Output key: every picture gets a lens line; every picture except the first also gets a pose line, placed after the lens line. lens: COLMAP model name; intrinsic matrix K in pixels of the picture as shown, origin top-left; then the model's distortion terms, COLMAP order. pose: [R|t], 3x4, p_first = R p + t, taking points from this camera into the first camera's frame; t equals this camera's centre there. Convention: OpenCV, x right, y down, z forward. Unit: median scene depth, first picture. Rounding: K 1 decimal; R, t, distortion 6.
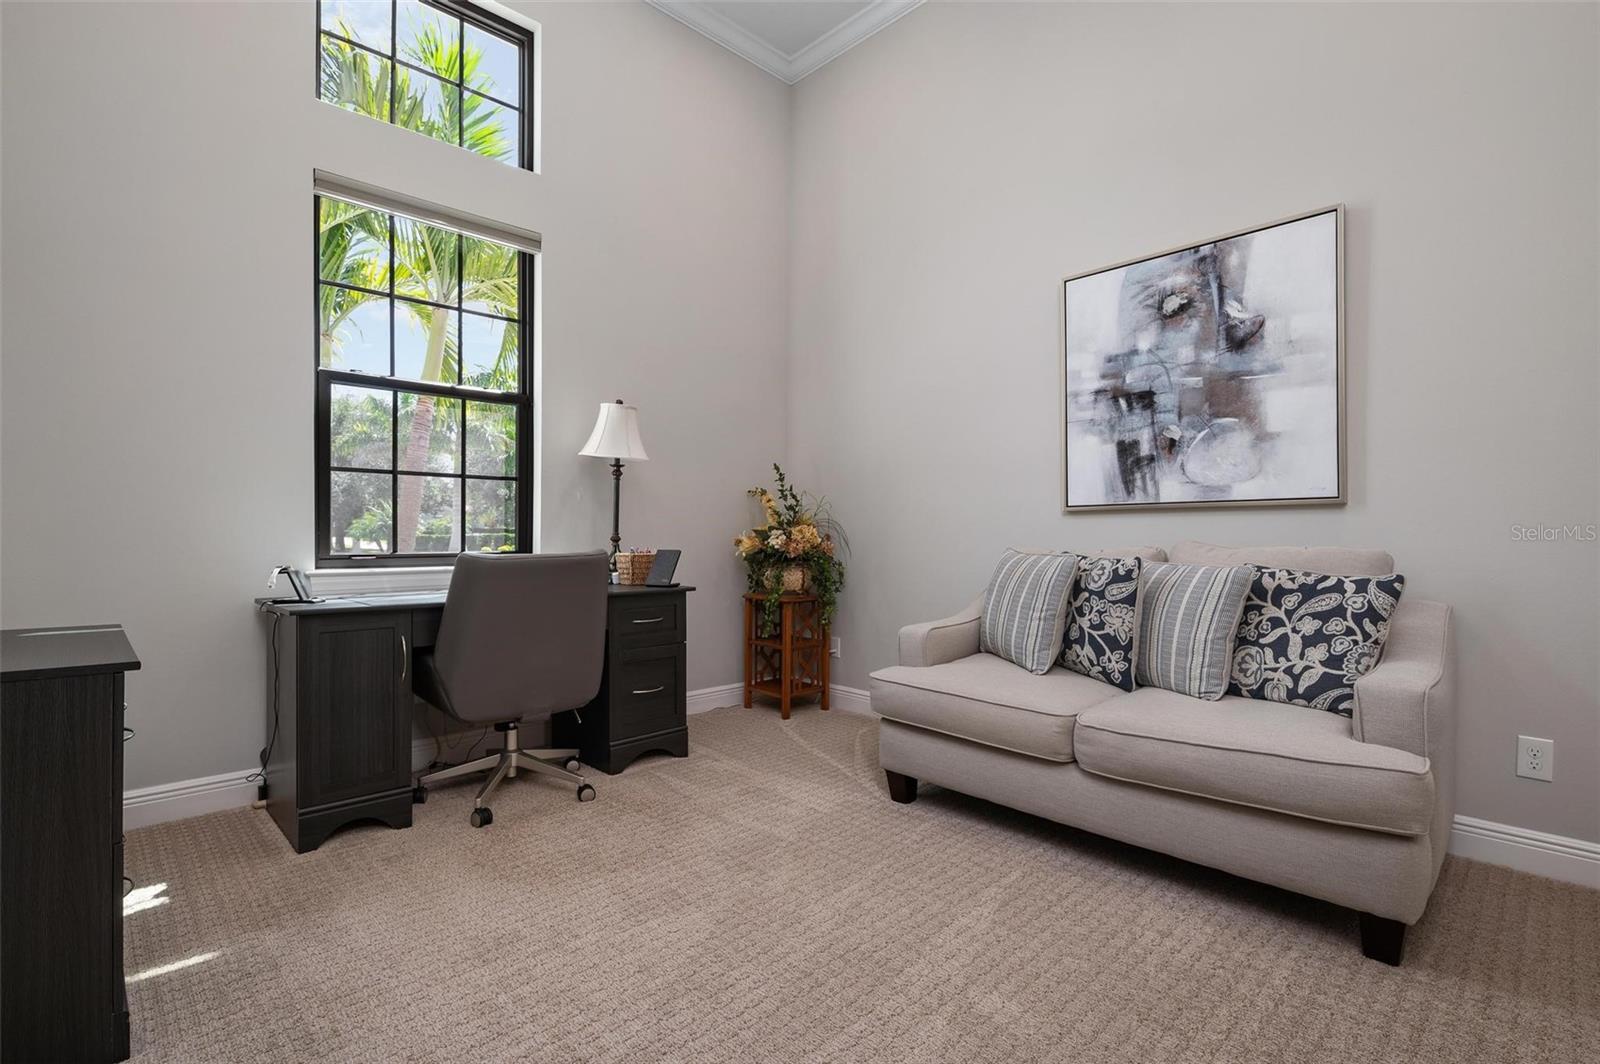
lens RADIAL K [[758.9, 0, 800.0], [0, 758.9, 532.0], [0, 0, 1]] dist [0.013327, 0.000290]
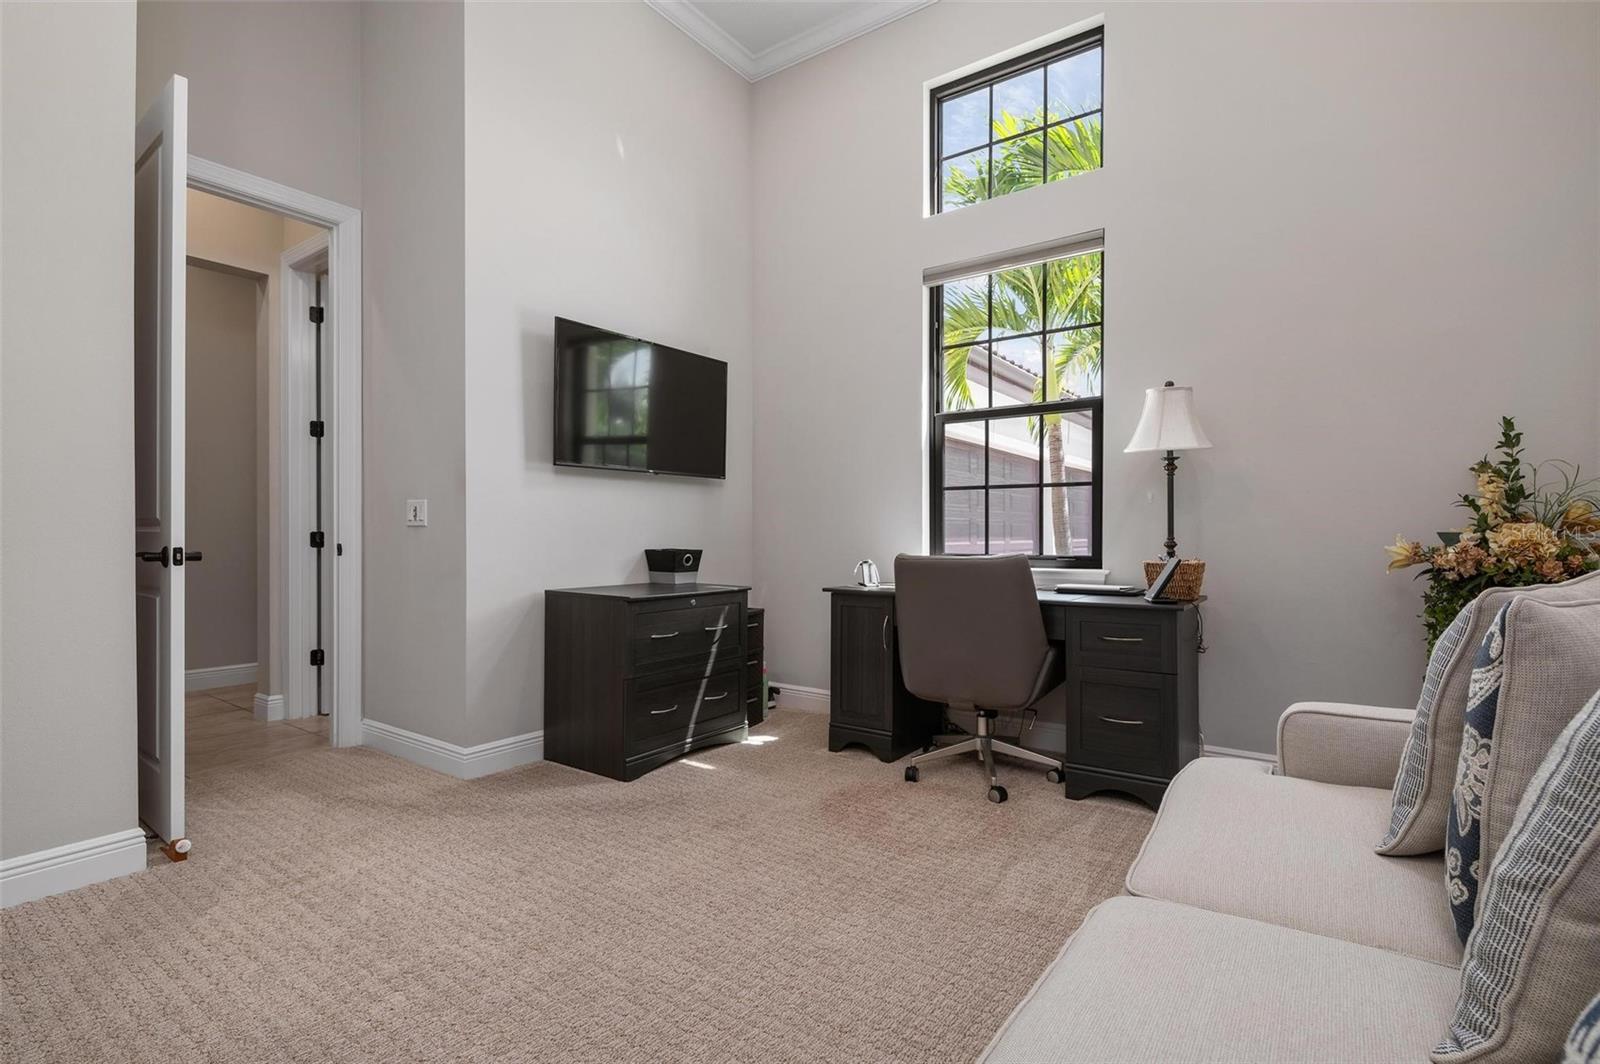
lens RADIAL K [[765.7, 0, 800.0], [0, 765.7, 532.0], [0, 0, 1]] dist [0.001008, 0.000082]
pose [[0.173451, -0.008874, -0.984803, 0.626370], [-0.000271, 0.999959, -0.009058, 0.003226], [0.984843, 0.001838, 0.173441, 0.521490]]
